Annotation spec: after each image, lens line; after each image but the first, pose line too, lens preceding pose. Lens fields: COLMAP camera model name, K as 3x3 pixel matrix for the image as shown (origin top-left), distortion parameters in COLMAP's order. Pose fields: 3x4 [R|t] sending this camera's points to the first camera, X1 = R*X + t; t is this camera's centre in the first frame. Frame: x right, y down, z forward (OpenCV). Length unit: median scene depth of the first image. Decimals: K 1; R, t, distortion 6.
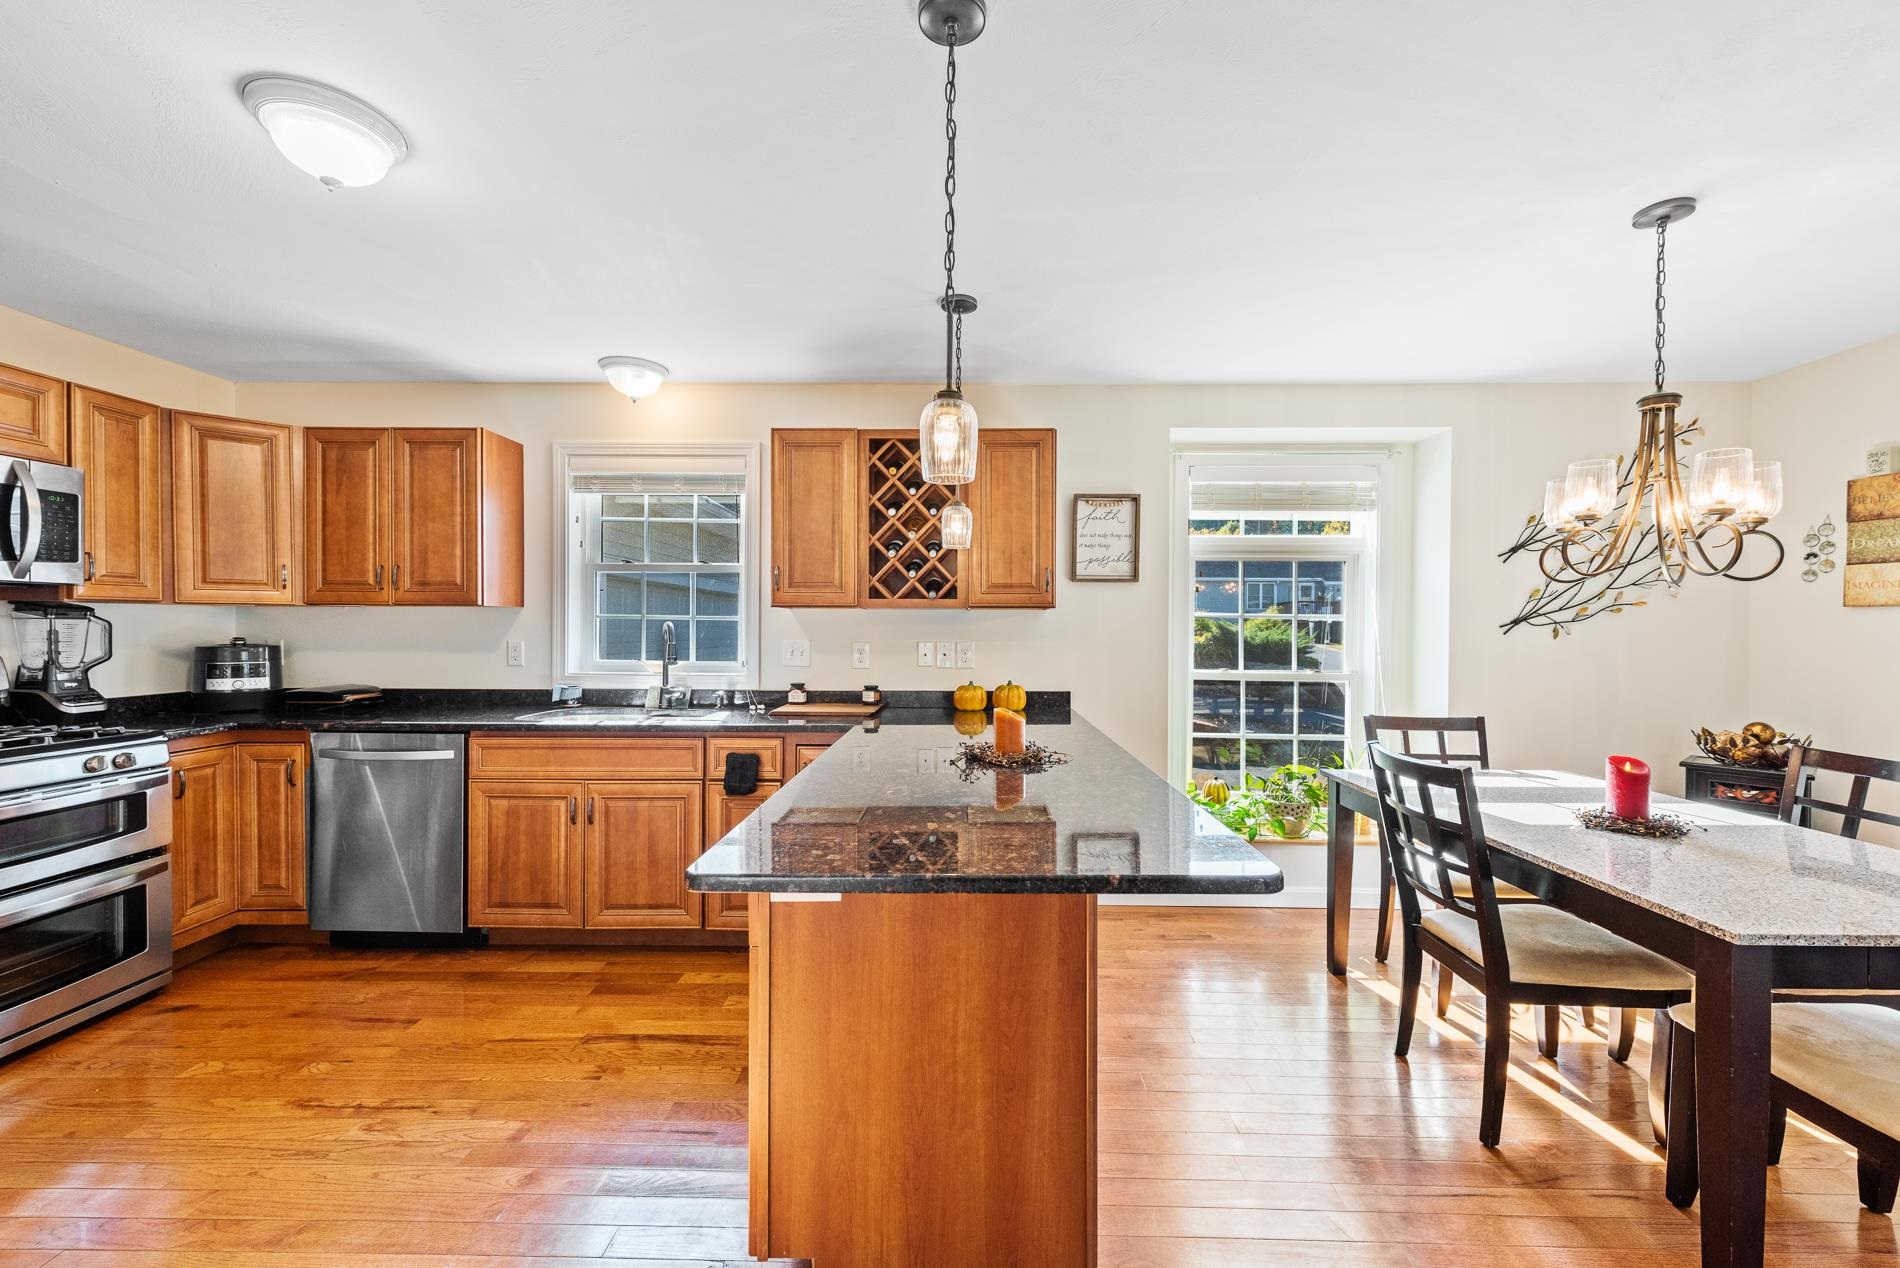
lens RADIAL K [[746.6, 0, 960.0], [0, 746.6, 635.3], [0, 0, 1]] dist [0.008034, -0.001647]
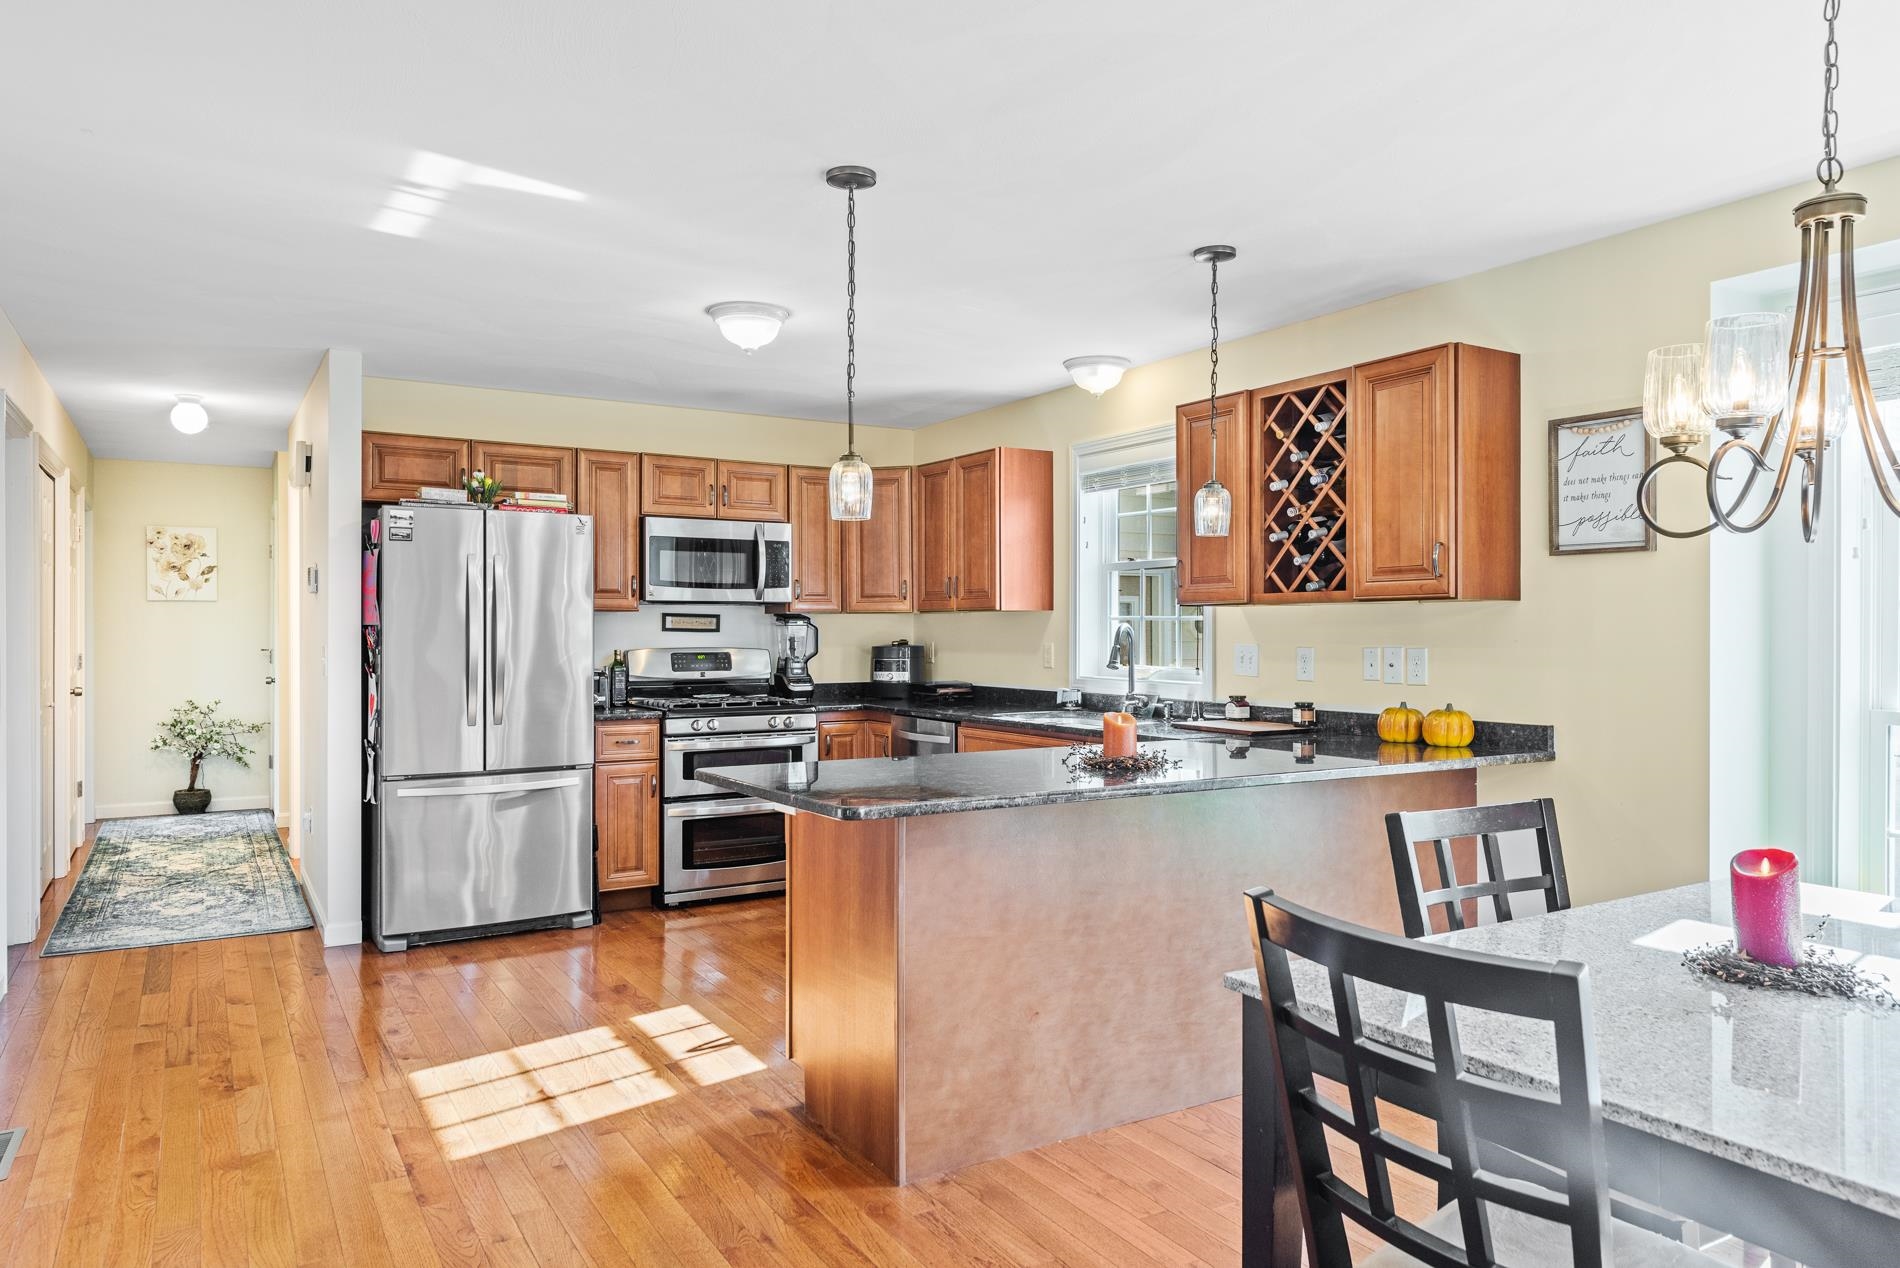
lens RADIAL K [[1248.4, 0, 952.2], [0, 1248.4, 627.9], [0, 0, 1]] dist [0.011263, -0.010822]
pose [[0.530365, -0.005678, -0.847750, 0.872315], [-0.005498, 0.999933, -0.010137, 0.004650], [0.847751, 0.010038, 0.530299, -0.015307]]
